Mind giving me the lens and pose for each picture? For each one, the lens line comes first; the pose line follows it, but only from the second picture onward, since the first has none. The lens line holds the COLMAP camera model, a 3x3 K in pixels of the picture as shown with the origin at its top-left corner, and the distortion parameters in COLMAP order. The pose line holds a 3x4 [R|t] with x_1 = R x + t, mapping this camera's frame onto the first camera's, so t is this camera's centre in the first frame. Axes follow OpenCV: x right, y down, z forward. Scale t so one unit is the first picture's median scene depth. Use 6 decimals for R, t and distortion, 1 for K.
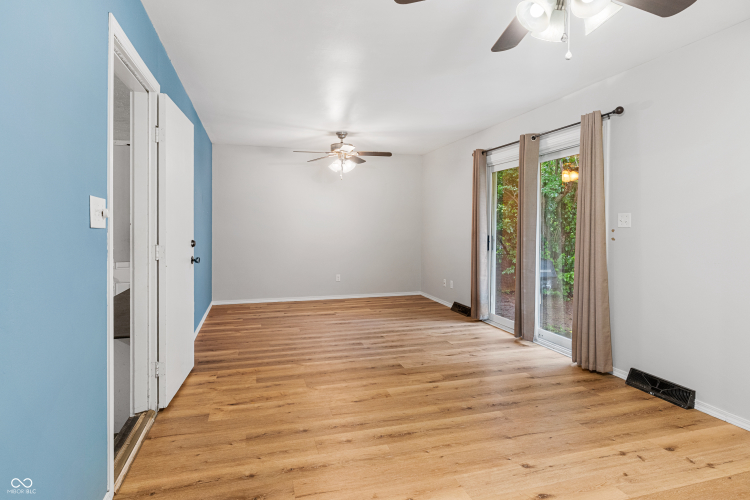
lens RADIAL K [[395.9, 0, 360.7], [0, 395.9, 226.0], [0, 0, 1]] dist [0.004362, 0.001927]
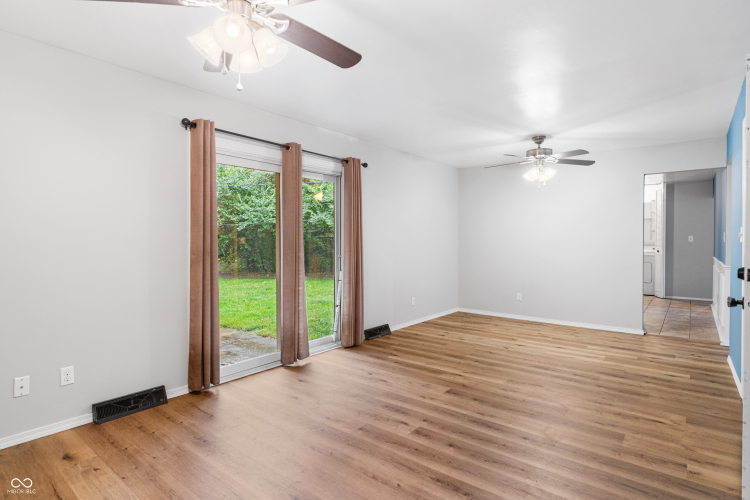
lens RADIAL K [[395.9, 0, 373.0], [0, 395.9, 249.2], [0, 0, 1]] dist [0.004362, 0.001927]
pose [[-0.585704, -0.021164, 0.810249, -0.632595], [-0.001091, 0.999679, 0.025323, -0.007465], [-0.810524, 0.013948, -0.585539, 1.951549]]
